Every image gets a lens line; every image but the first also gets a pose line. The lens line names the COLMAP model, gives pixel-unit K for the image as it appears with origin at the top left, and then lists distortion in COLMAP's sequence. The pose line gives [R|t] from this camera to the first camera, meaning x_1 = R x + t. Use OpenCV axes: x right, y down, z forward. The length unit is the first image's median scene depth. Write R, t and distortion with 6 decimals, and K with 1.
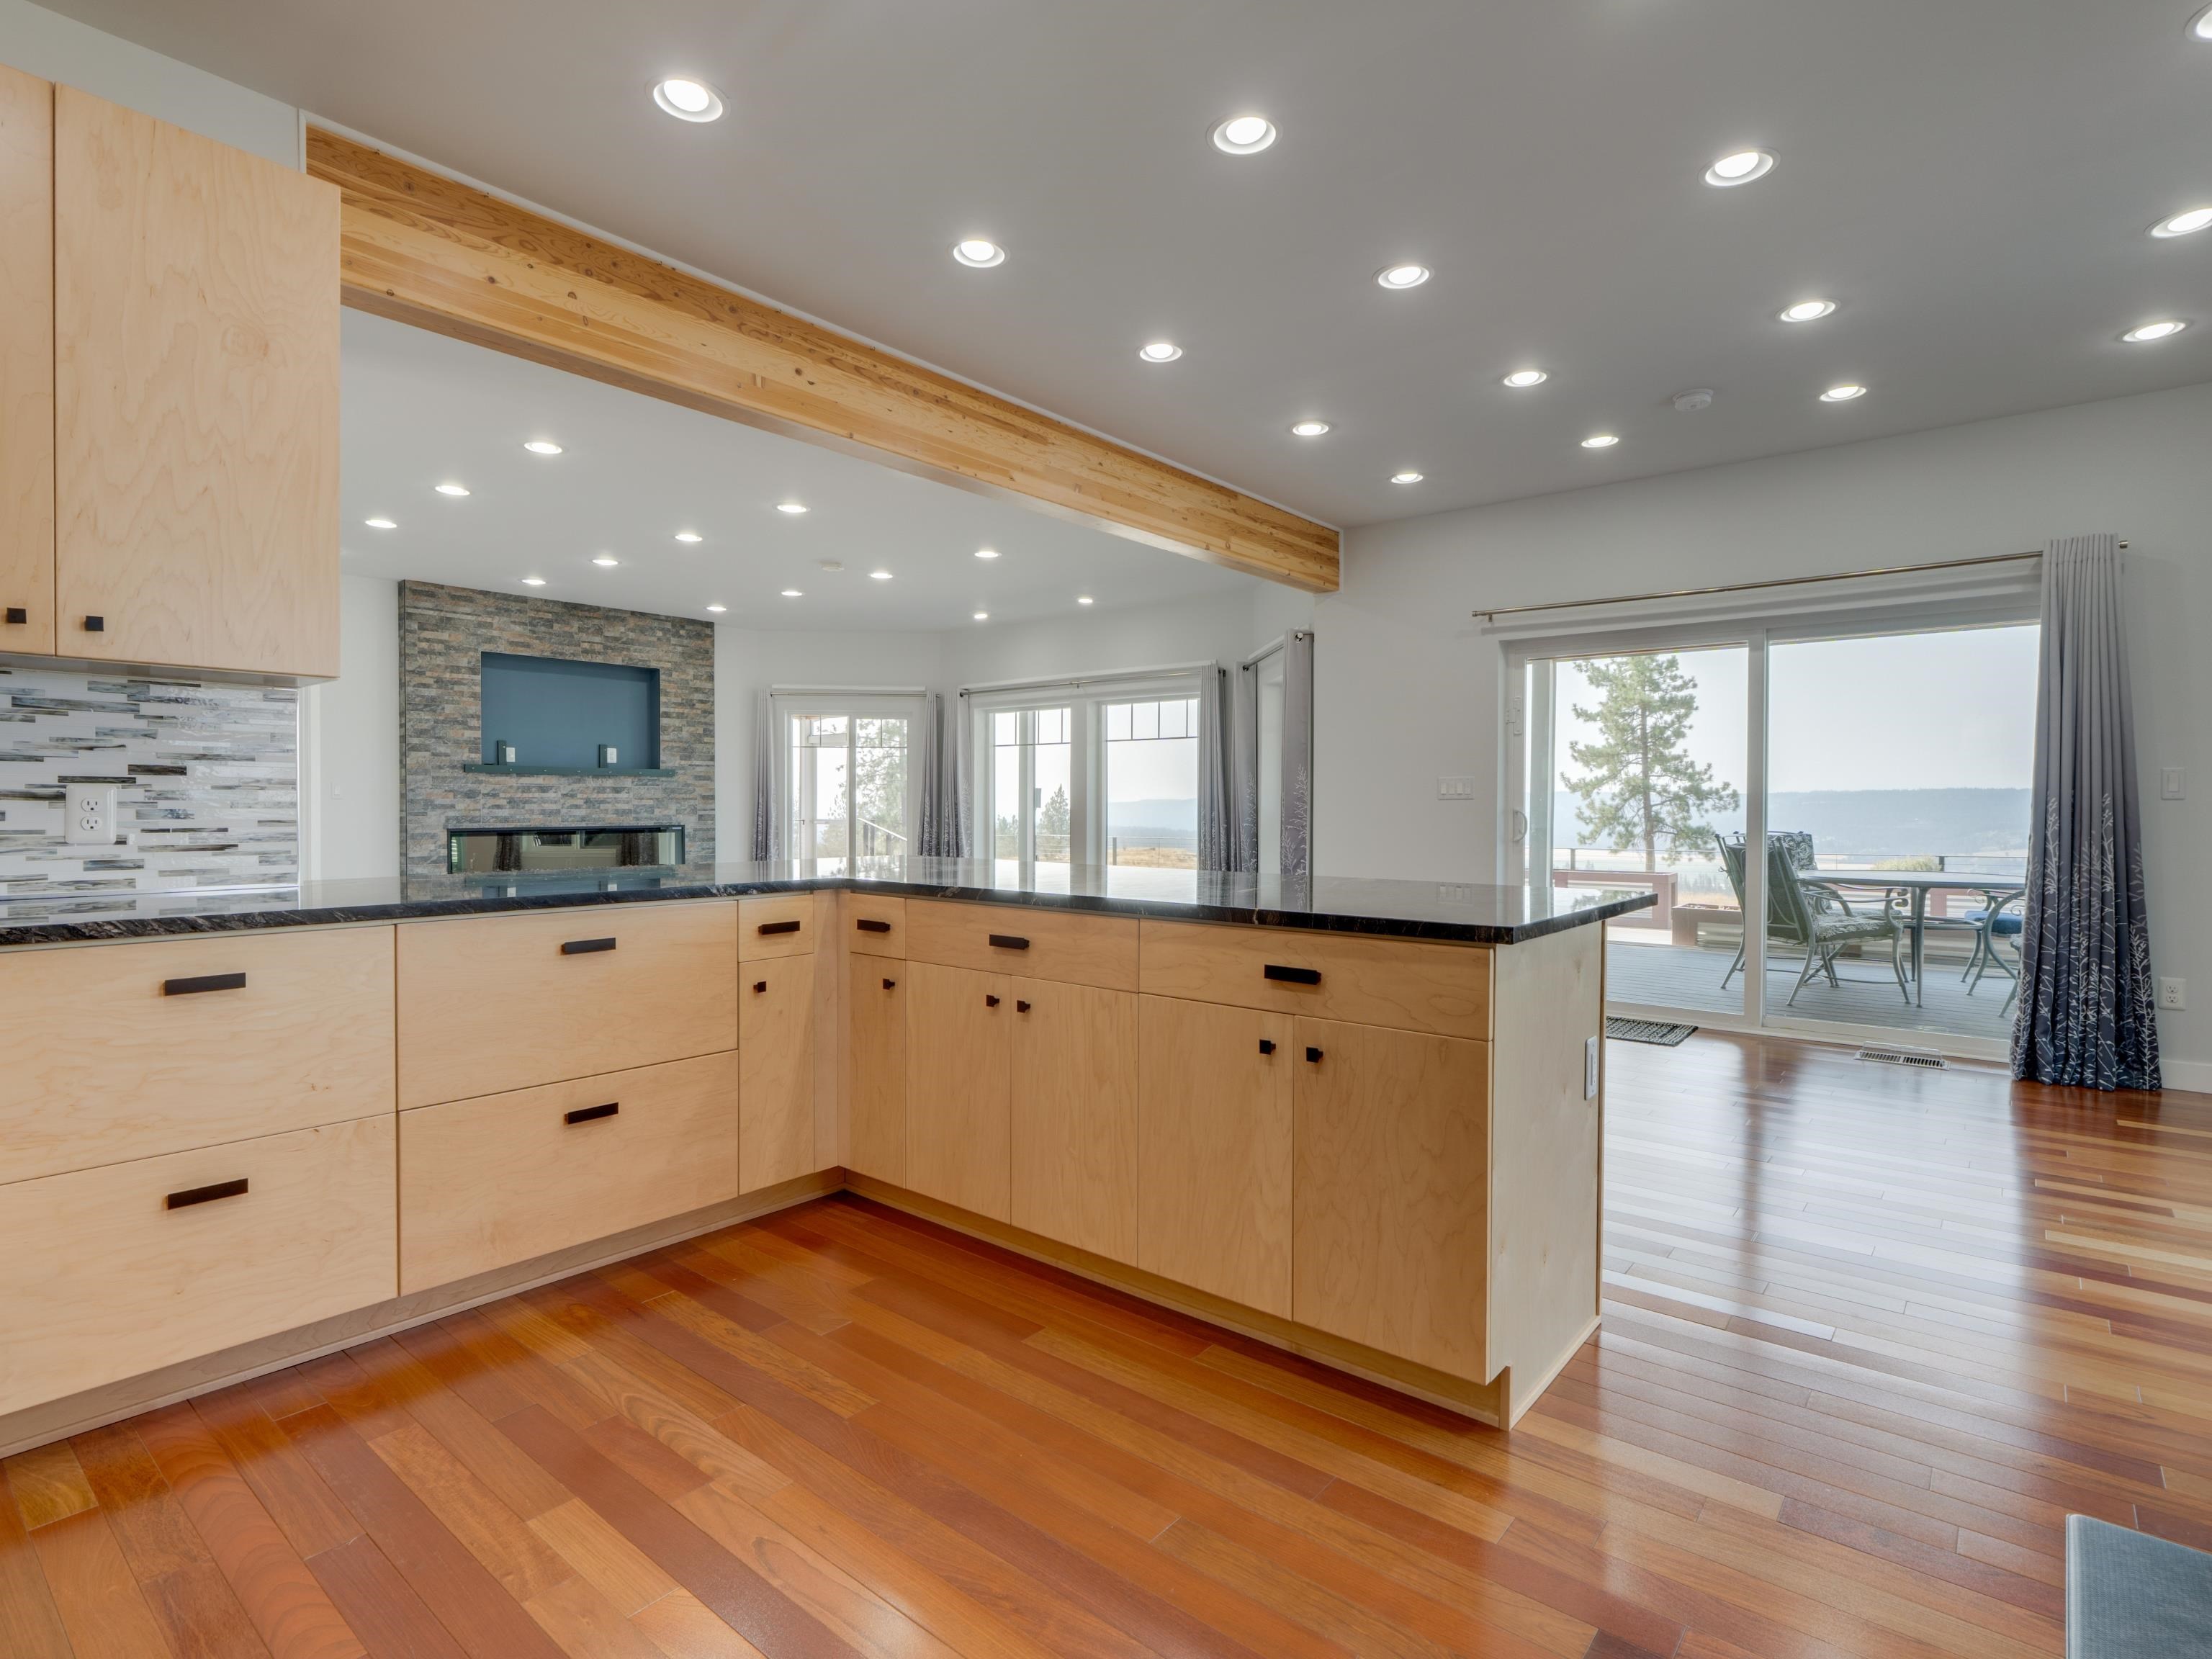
lens RADIAL K [[1124.4, 0, 1114.5], [0, 1124.4, 822.8], [0, 0, 1]] dist [-0.000120, -0.004975]
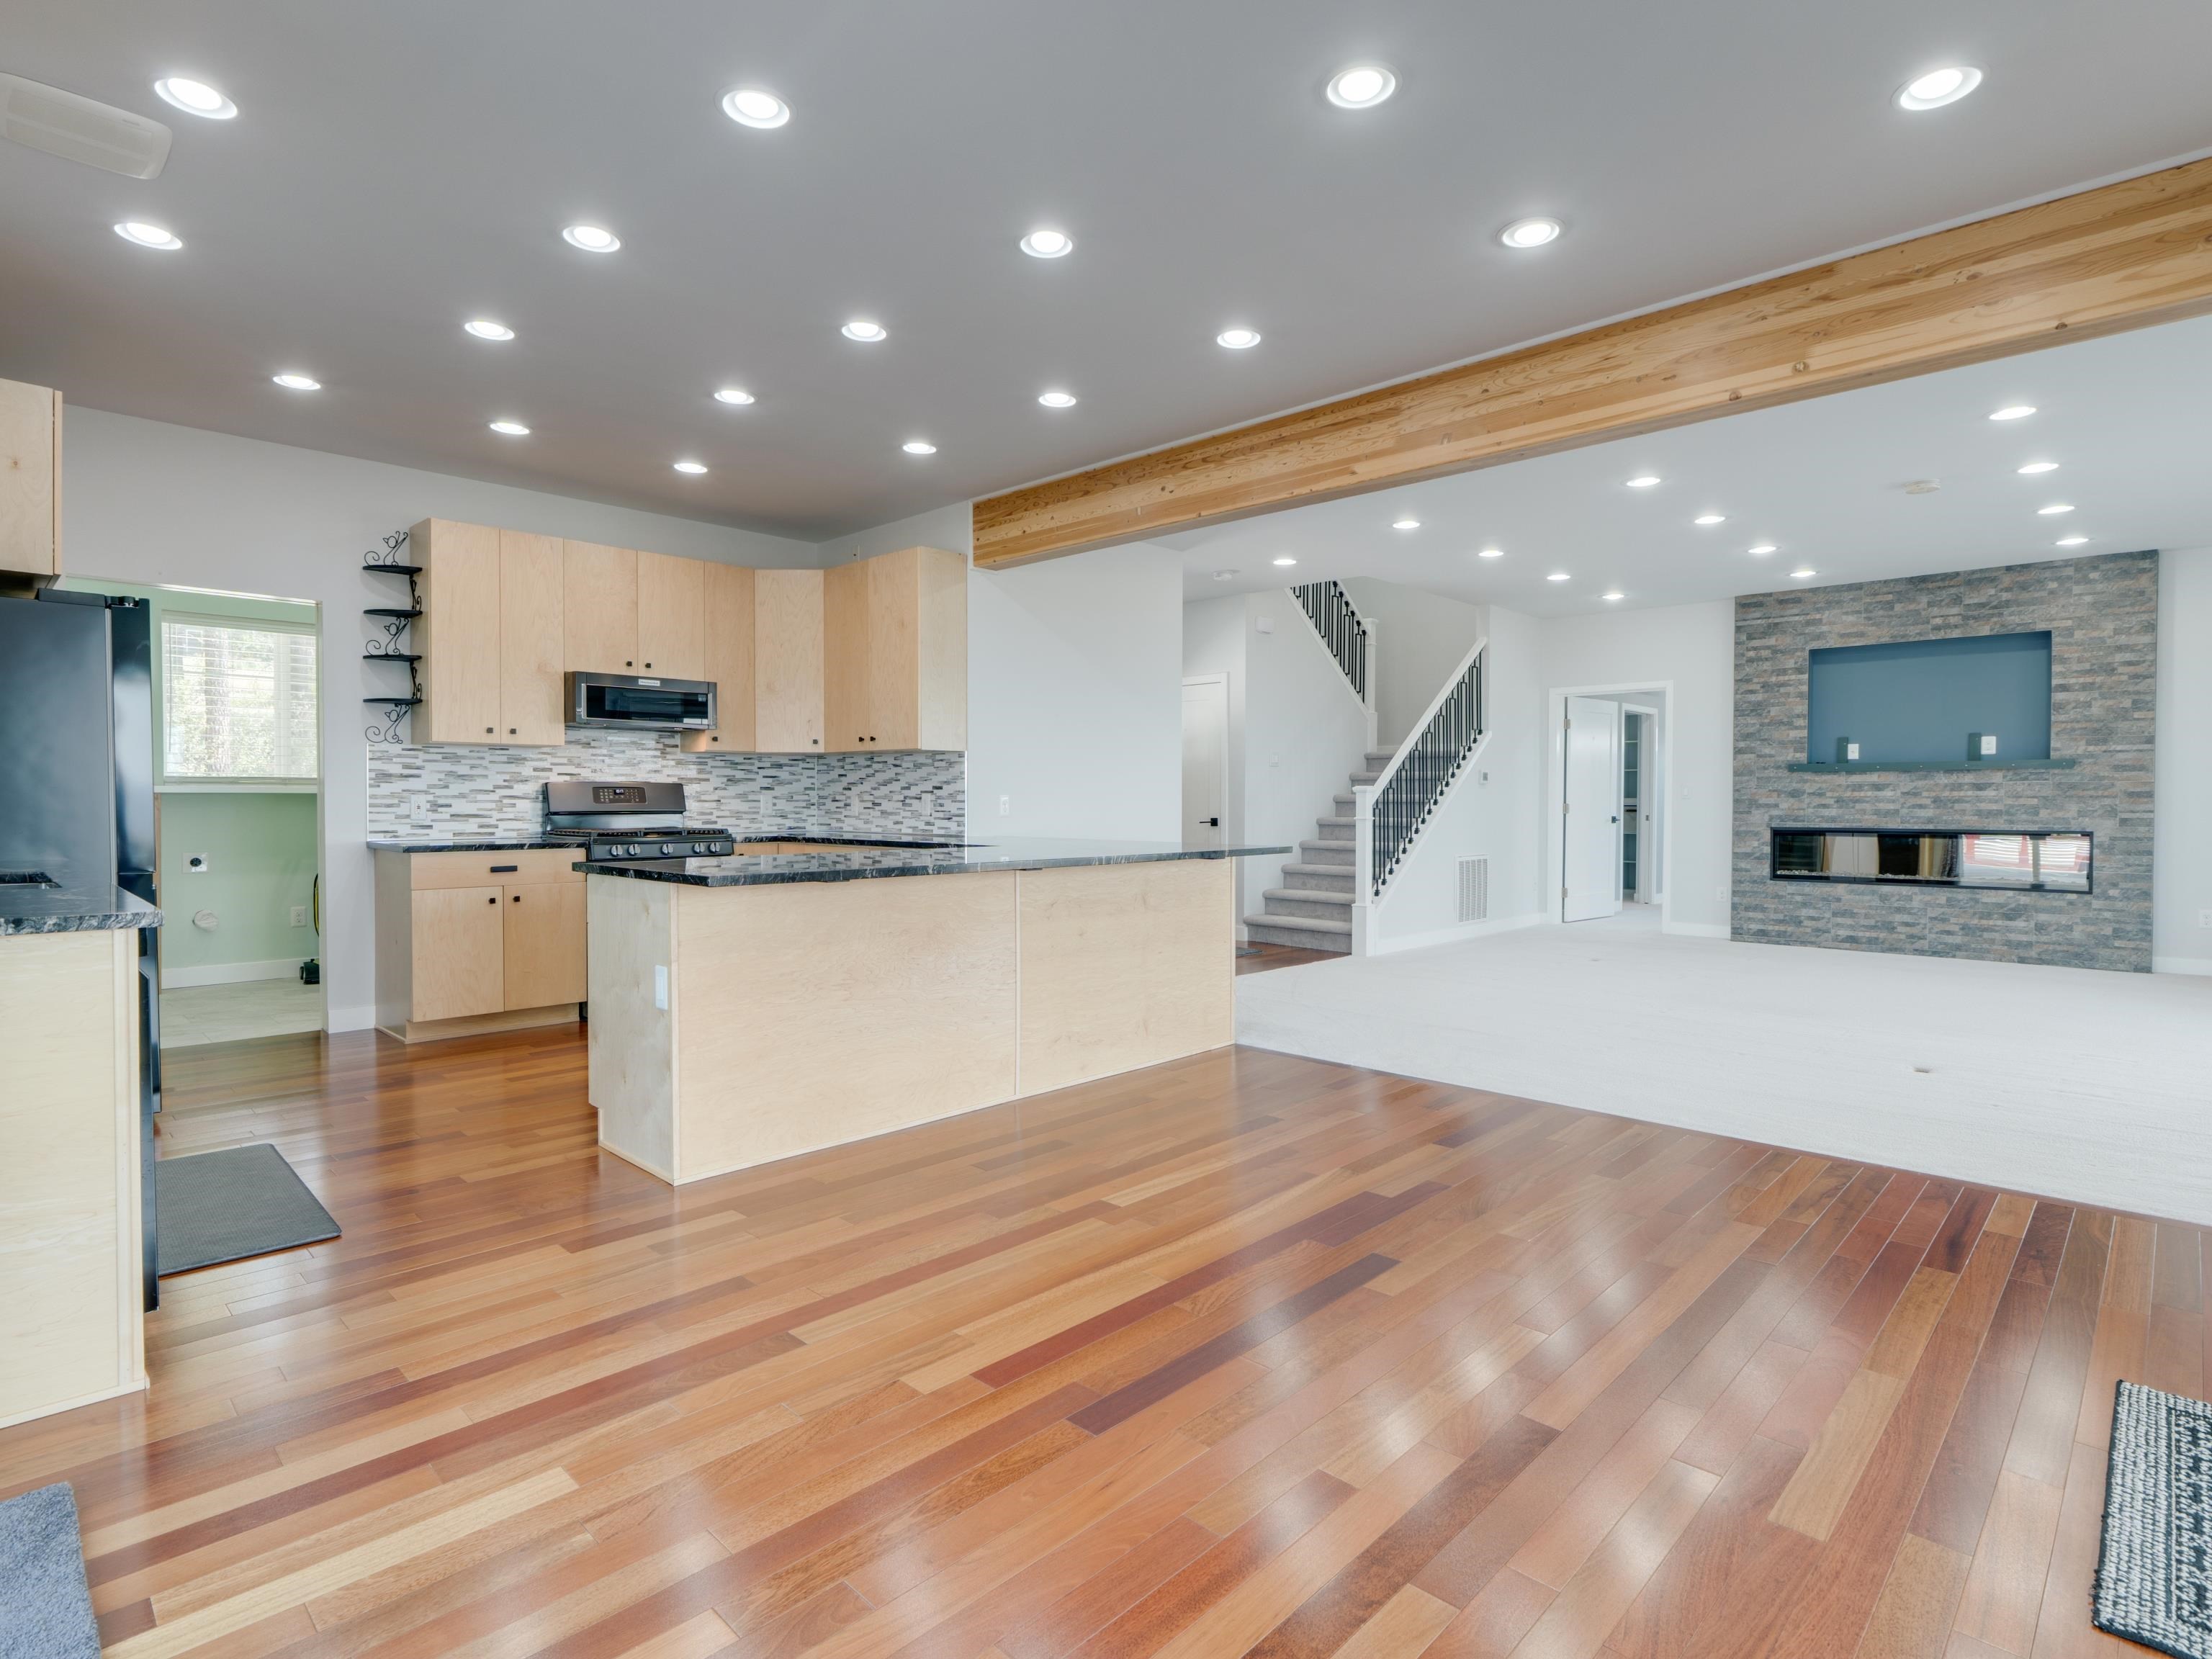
lens RADIAL K [[1124.4, 0, 1090.2], [0, 1124.4, 808.8], [0, 0, 1]] dist [-0.000120, -0.004975]
pose [[-0.088470, 0.005746, -0.996062, 0.485532], [-0.018526, 0.999801, 0.007413, -0.007318], [0.995907, 0.019109, -0.088346, 0.457435]]
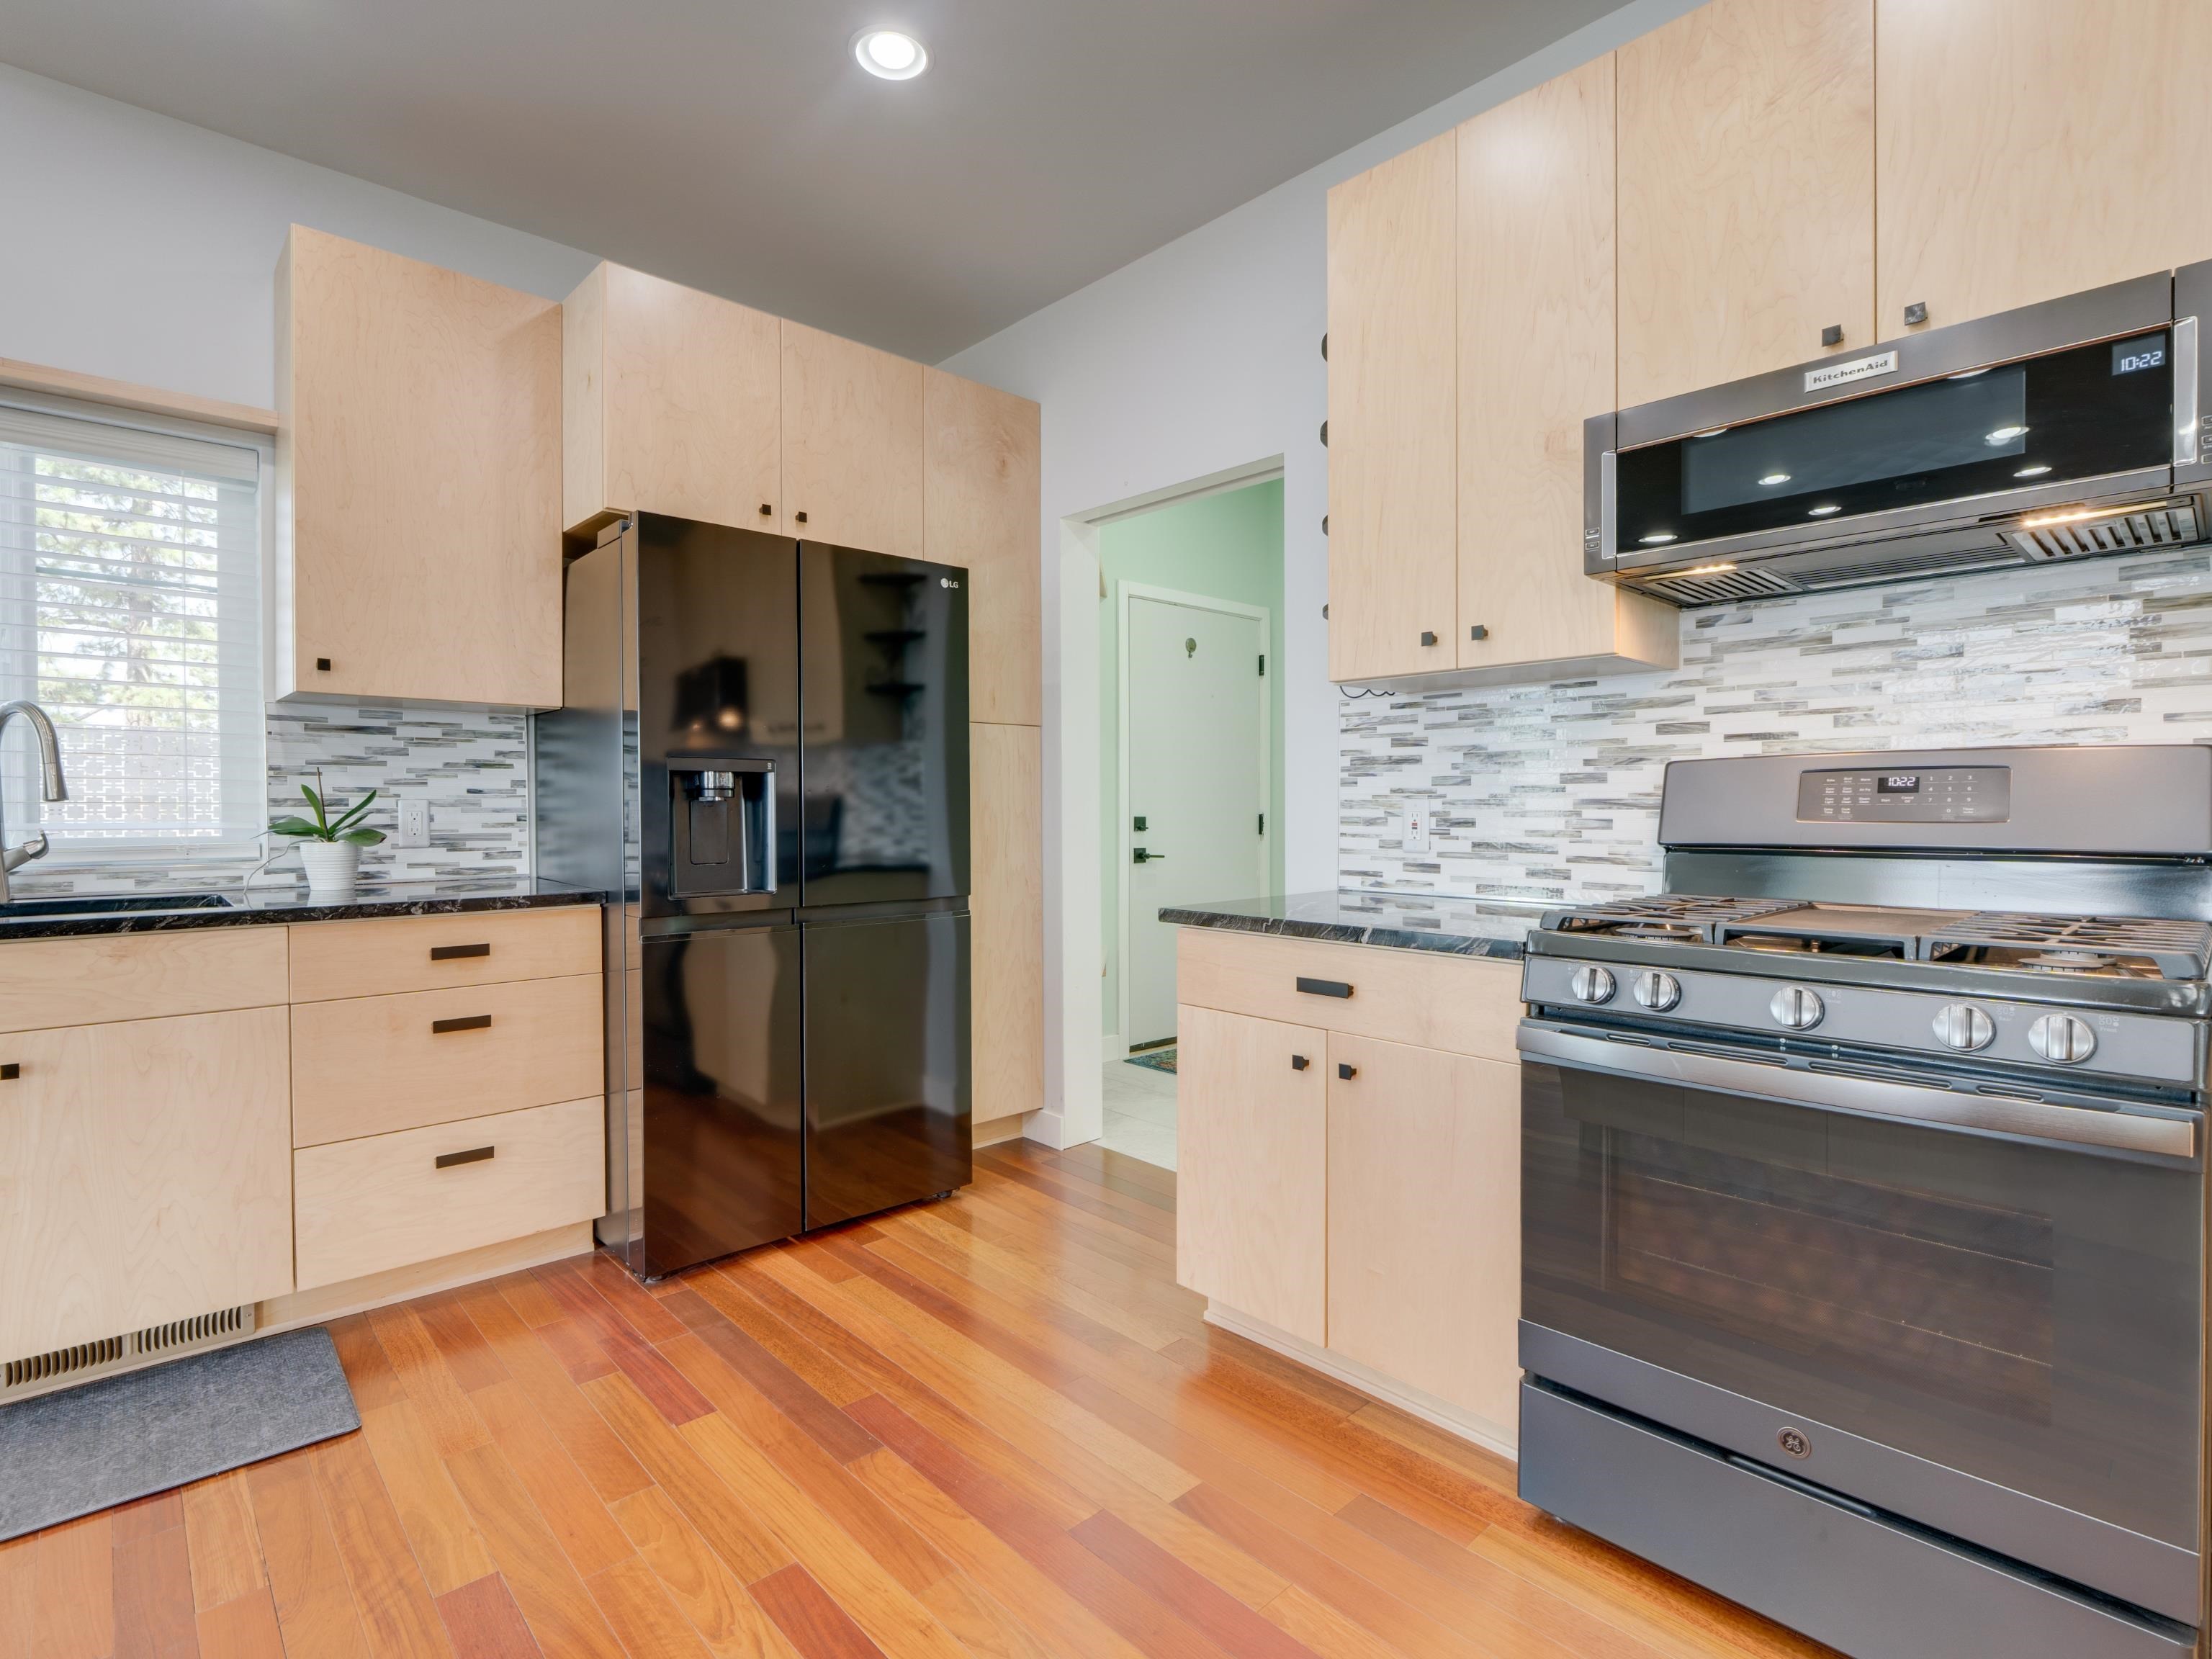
lens RADIAL K [[1073.6, 0, 1109.5], [0, 1073.6, 821.4], [0, 0, 1]] dist [-0.008061, 0.000010]
pose [[-0.992310, -0.004459, 0.123699, -0.091183], [-0.000853, 0.999574, 0.029185, -0.005875], [-0.123776, 0.028855, -0.991891, 0.313160]]
